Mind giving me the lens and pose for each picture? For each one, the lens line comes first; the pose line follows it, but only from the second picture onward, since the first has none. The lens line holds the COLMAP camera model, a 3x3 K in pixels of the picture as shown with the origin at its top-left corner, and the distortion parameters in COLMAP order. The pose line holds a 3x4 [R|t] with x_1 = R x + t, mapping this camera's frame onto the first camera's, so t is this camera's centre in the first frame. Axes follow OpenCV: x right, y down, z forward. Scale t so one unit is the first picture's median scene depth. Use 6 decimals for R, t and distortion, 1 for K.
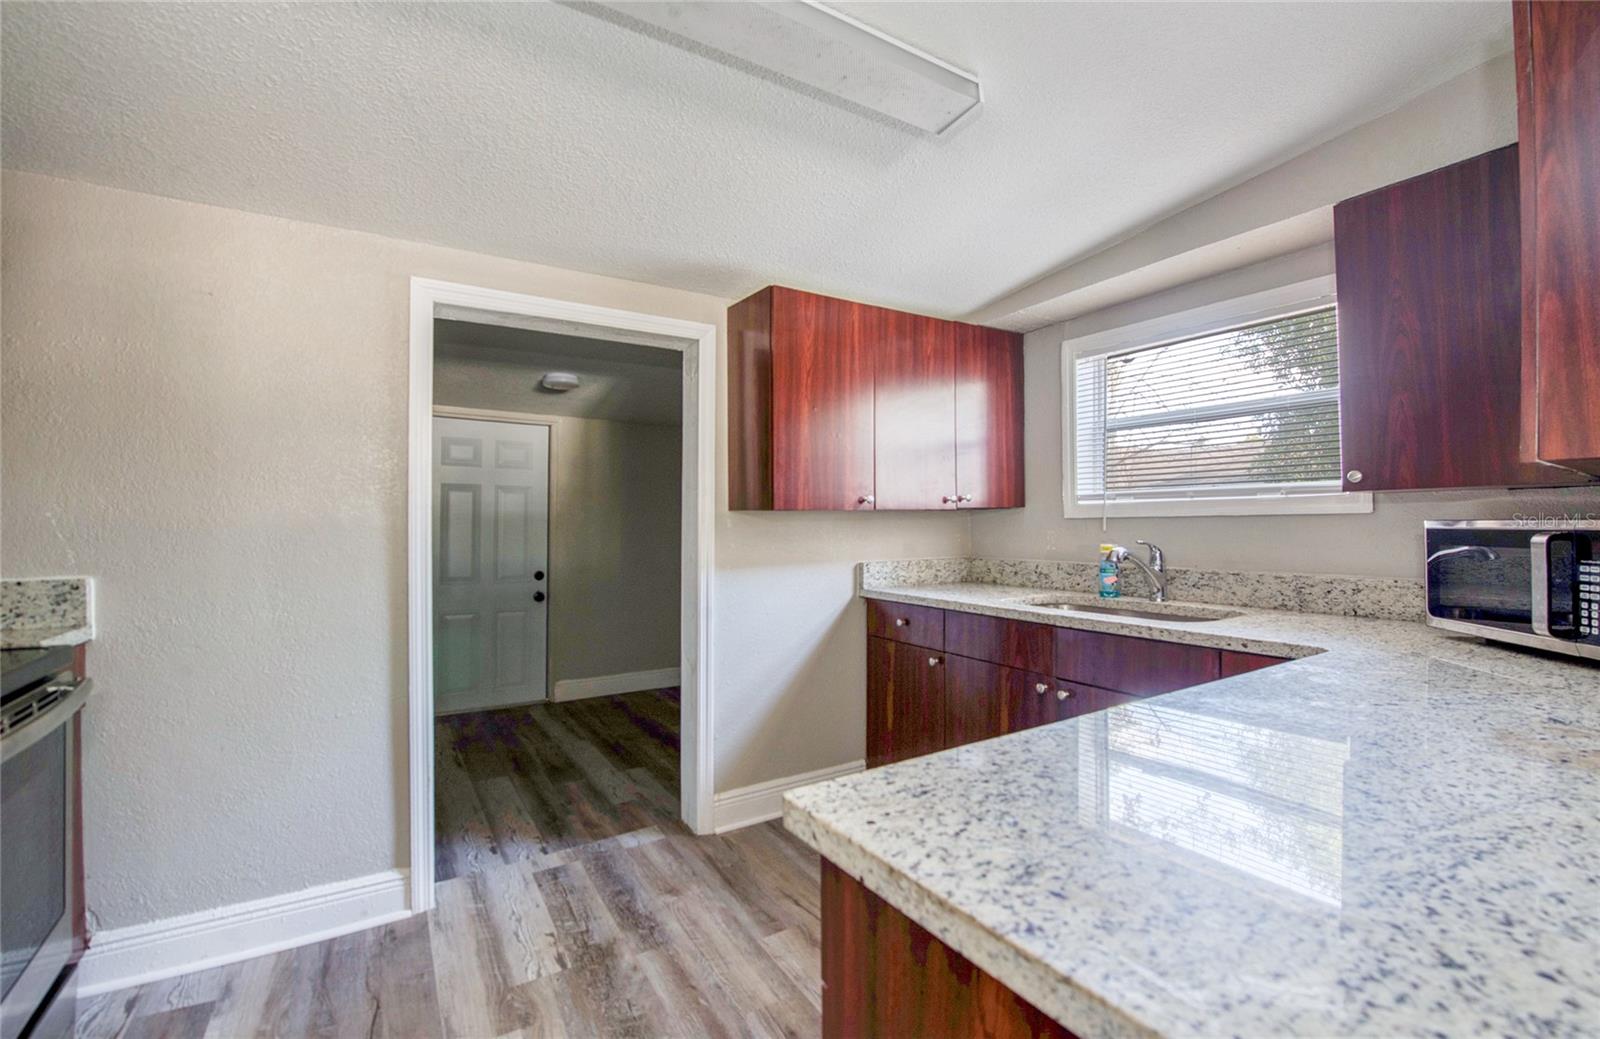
lens RADIAL K [[684.8, 0, 791.7], [0, 684.8, 532.1], [0, 0, 1]] dist [-0.017236, -0.003110]
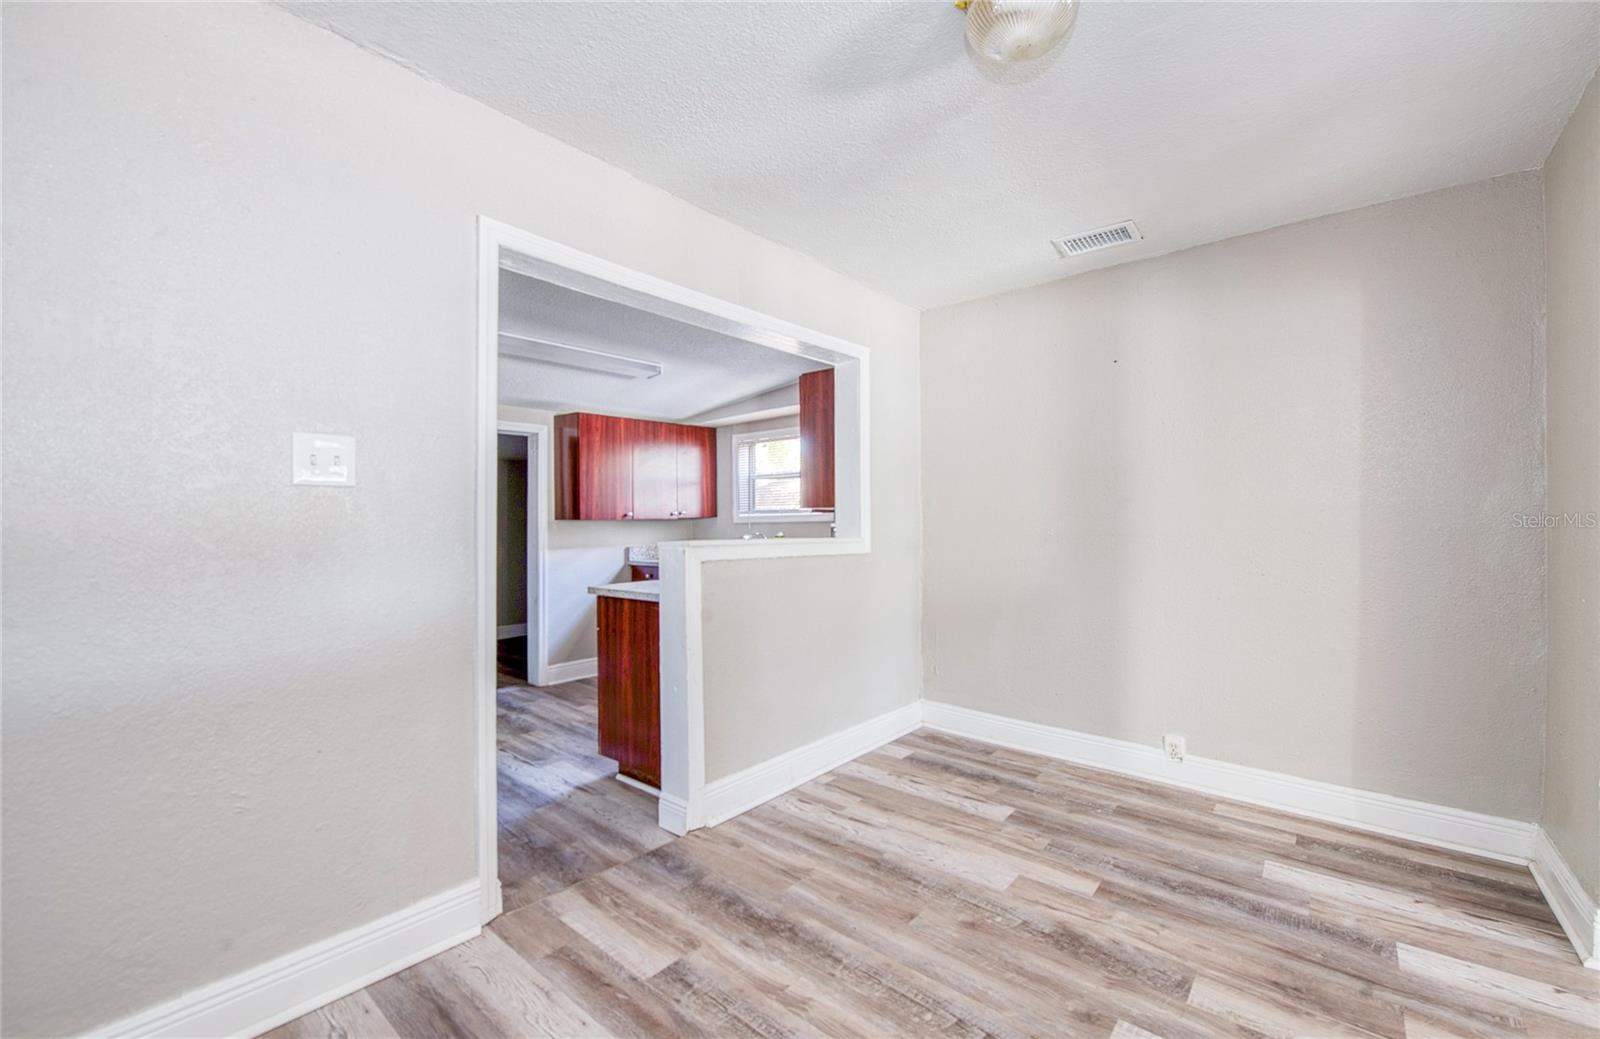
lens RADIAL K [[656.7, 0, 779.8], [0, 656.7, 520.7], [0, 0, 1]] dist [-0.013556, -0.001763]
pose [[0.959916, -0.001203, 0.280285, -0.002682], [0.008015, 0.999700, -0.023157, 0.019414], [-0.280173, 0.024475, 0.959638, -0.977573]]
